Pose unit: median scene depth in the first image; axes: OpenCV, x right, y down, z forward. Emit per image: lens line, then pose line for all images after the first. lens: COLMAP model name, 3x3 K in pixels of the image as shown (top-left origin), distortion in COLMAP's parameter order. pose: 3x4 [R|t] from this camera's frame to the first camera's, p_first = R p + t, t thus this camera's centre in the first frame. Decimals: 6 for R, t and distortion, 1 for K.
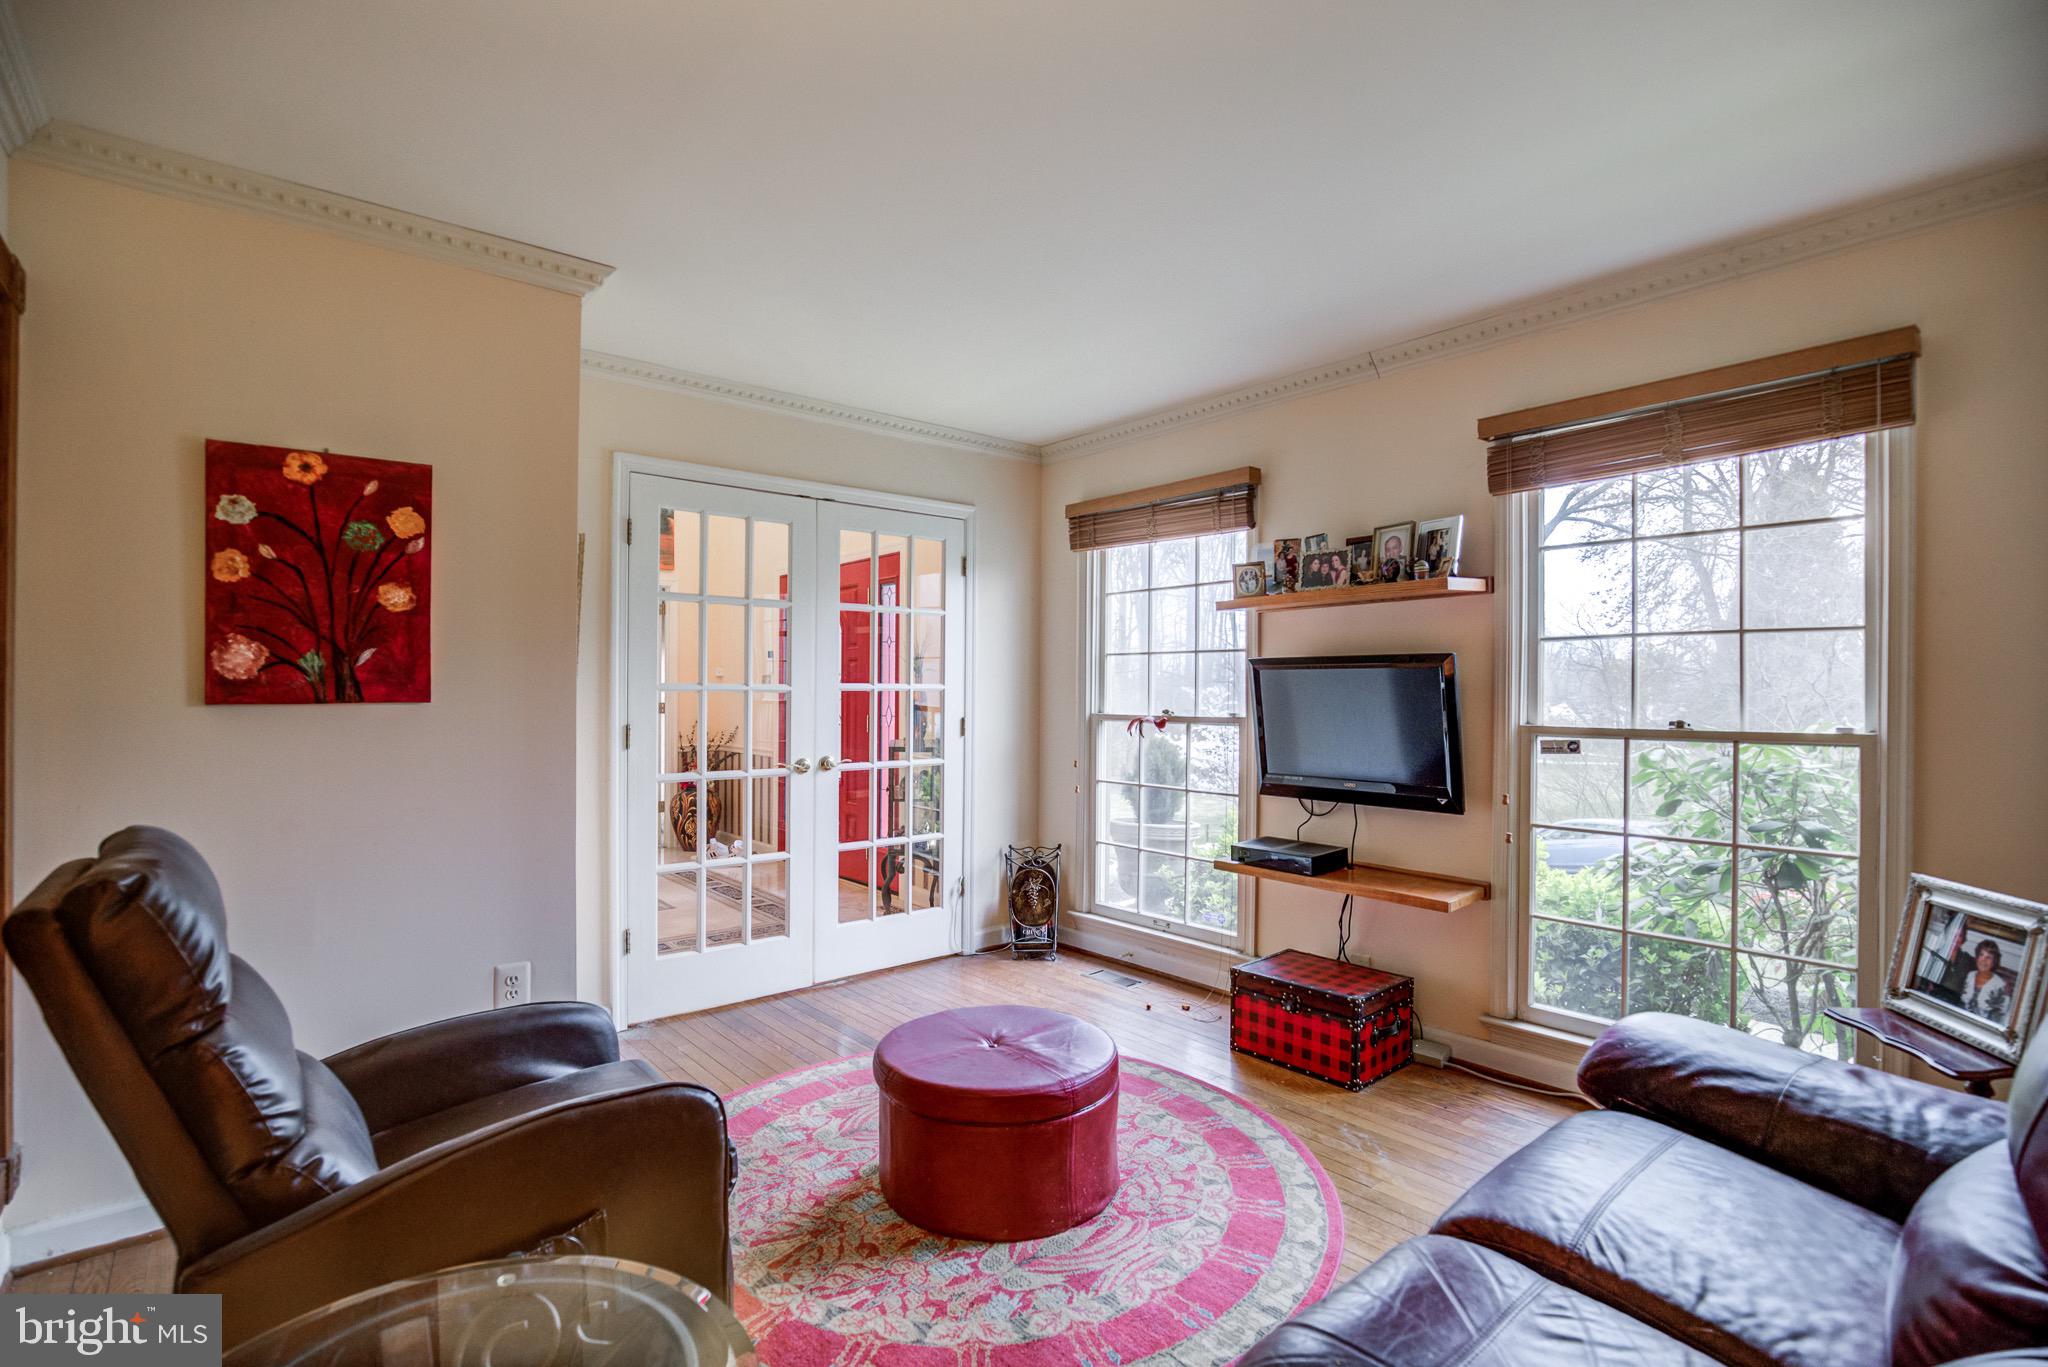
lens RADIAL K [[953.3, 0, 1025.6], [0, 953.3, 687.3], [0, 0, 1]] dist [-0.032727, 0.006979]
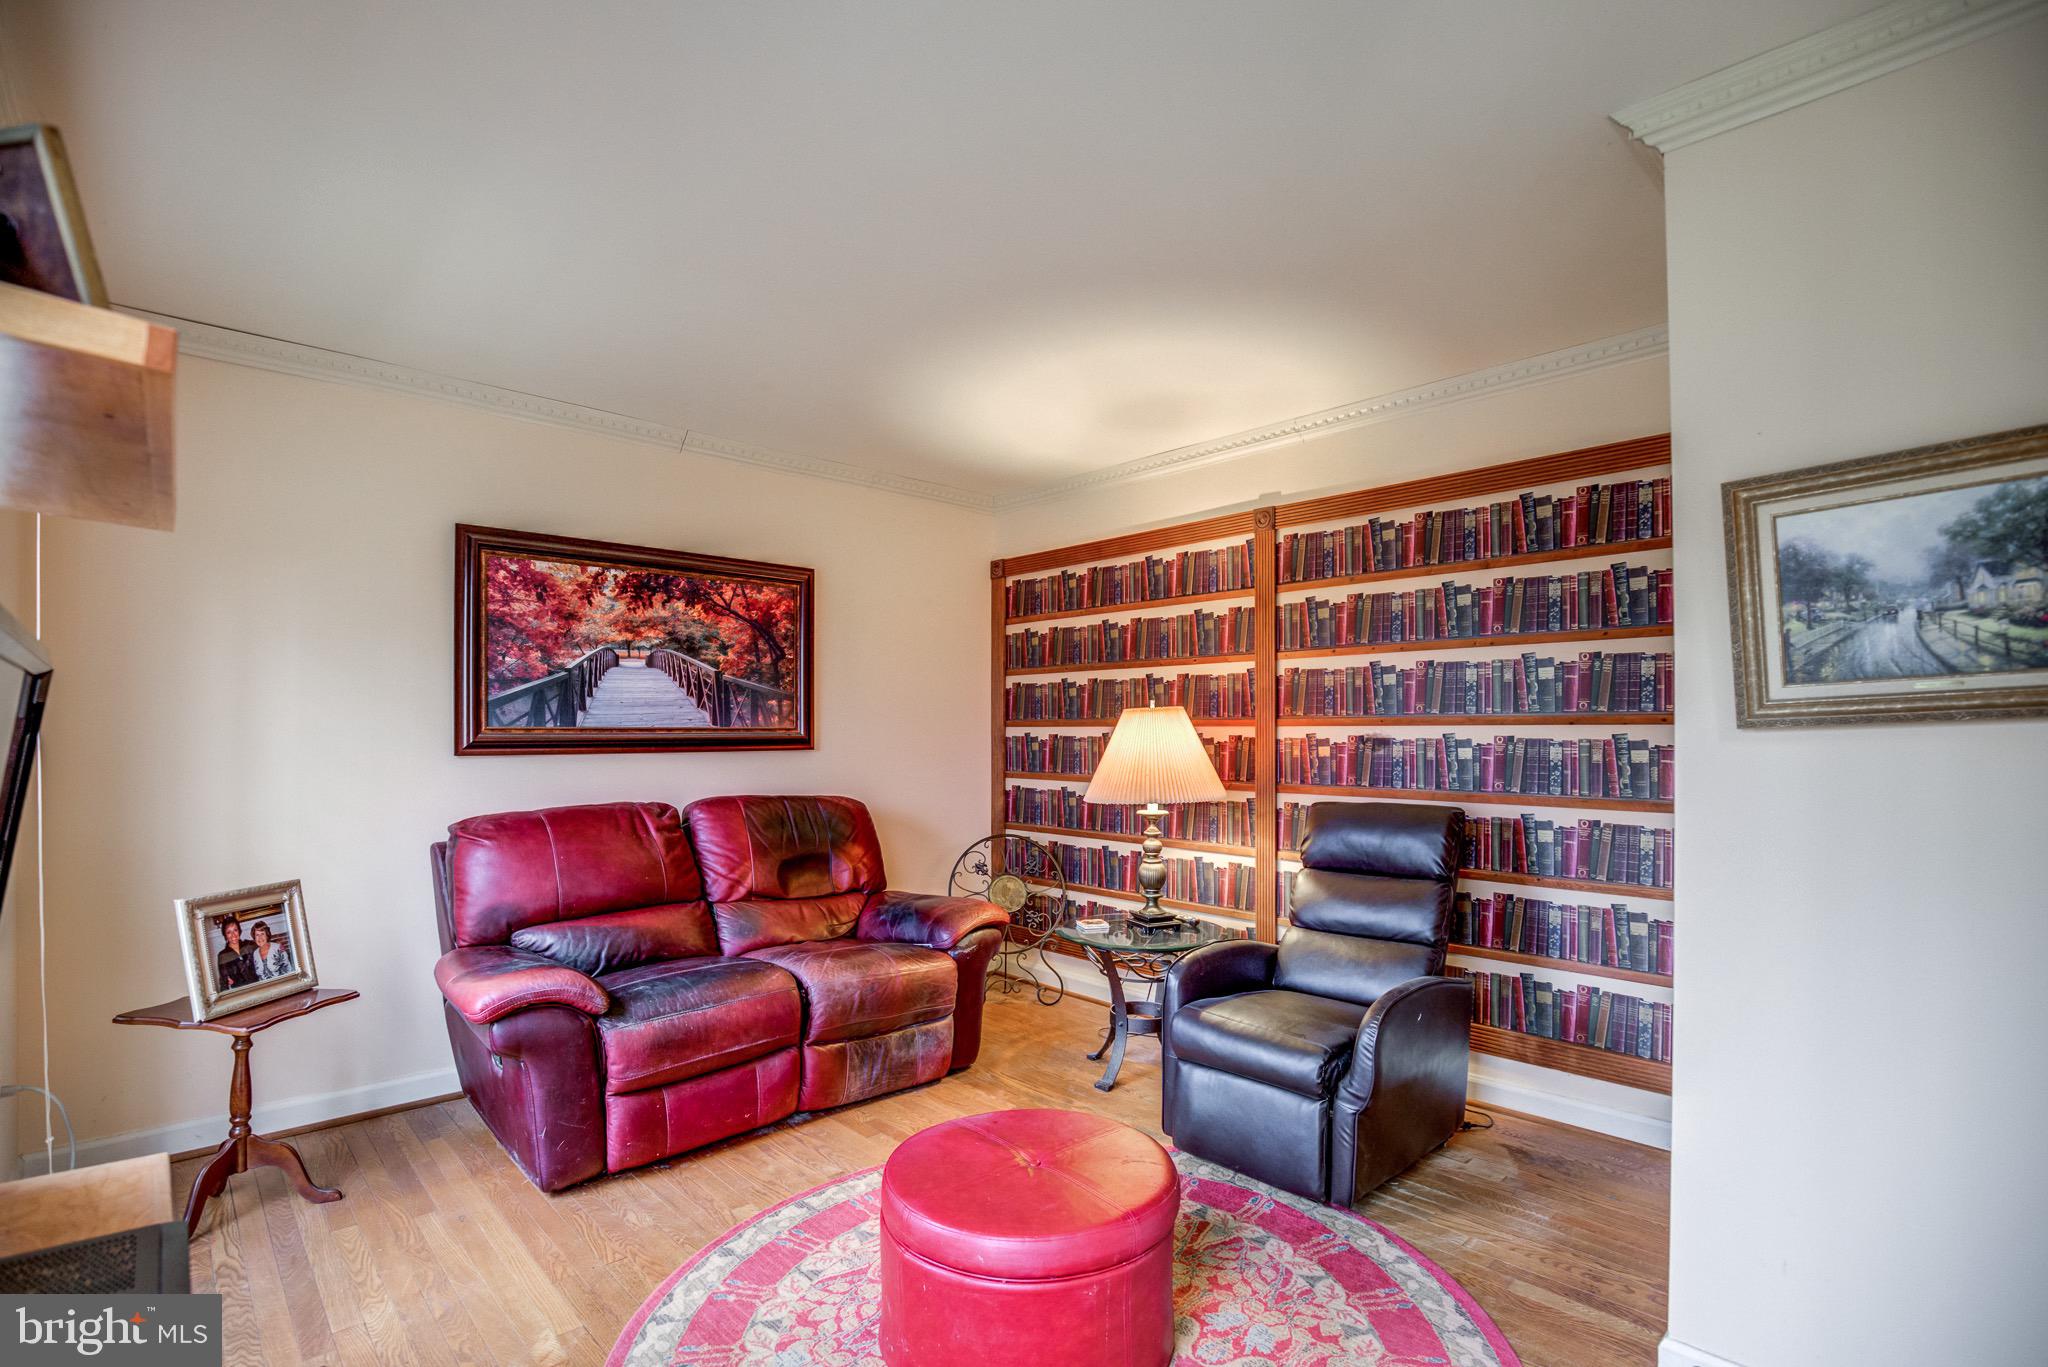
lens RADIAL K [[953.3, 0, 1021.4], [0, 953.3, 699.8], [0, 0, 1]] dist [-0.032727, 0.006979]
pose [[-0.999146, -0.002580, -0.041242, 0.014730], [-0.001723, 0.999782, -0.020786, -0.015583], [0.041287, -0.020697, -0.998933, 2.316547]]
